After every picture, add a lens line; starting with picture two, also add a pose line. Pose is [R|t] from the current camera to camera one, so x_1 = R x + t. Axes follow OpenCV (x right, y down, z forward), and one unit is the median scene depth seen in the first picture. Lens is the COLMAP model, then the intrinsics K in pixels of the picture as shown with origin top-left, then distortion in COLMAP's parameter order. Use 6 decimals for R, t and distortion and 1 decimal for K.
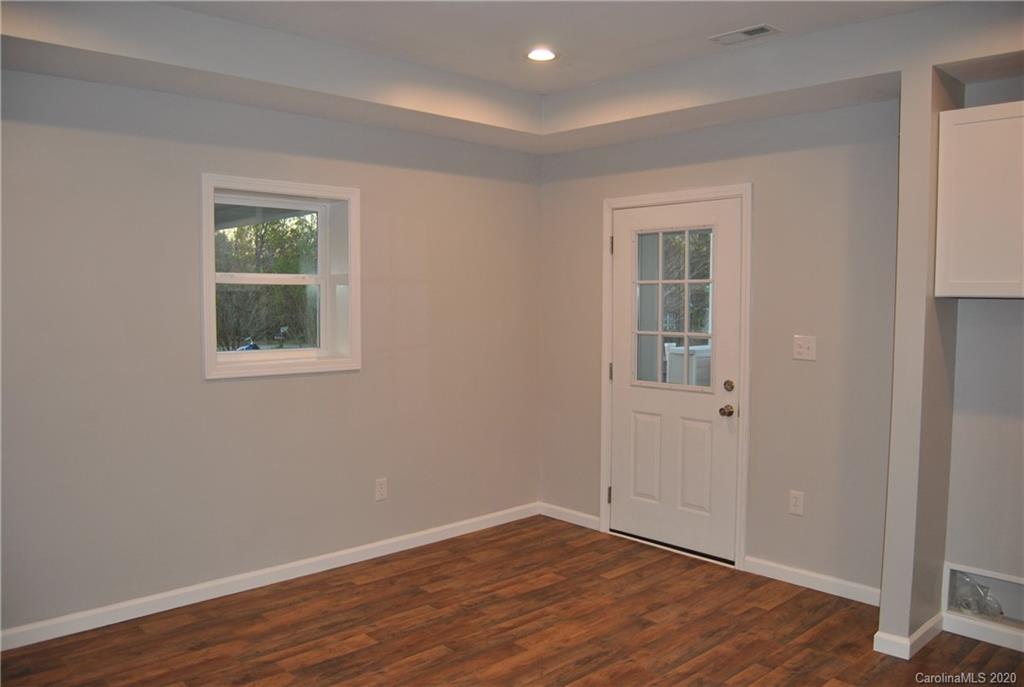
lens RADIAL K [[807.0, 0, 513.5], [0, 807.0, 347.0], [0, 0, 1]] dist [-0.075541, 0.010828]
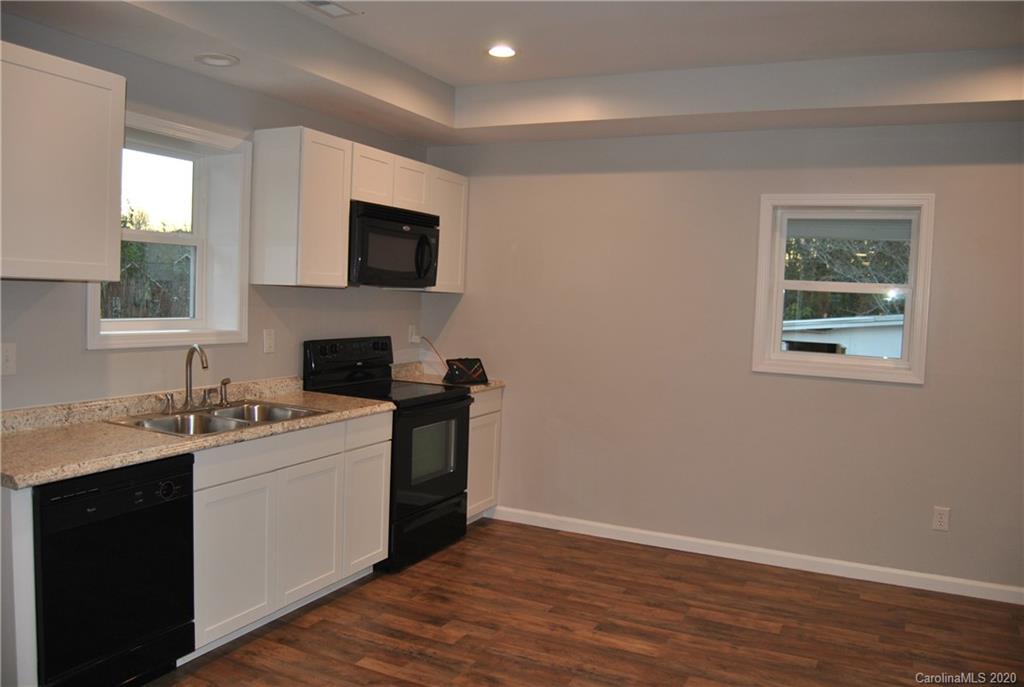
lens RADIAL K [[807.0, 0, 515.4], [0, 807.0, 343.7], [0, 0, 1]] dist [-0.075541, 0.010828]
pose [[0.356438, 0.069504, -0.931730, 0.599073], [-0.098318, 0.994483, 0.036573, -0.007799], [0.929132, 0.078569, 0.361305, 0.261527]]
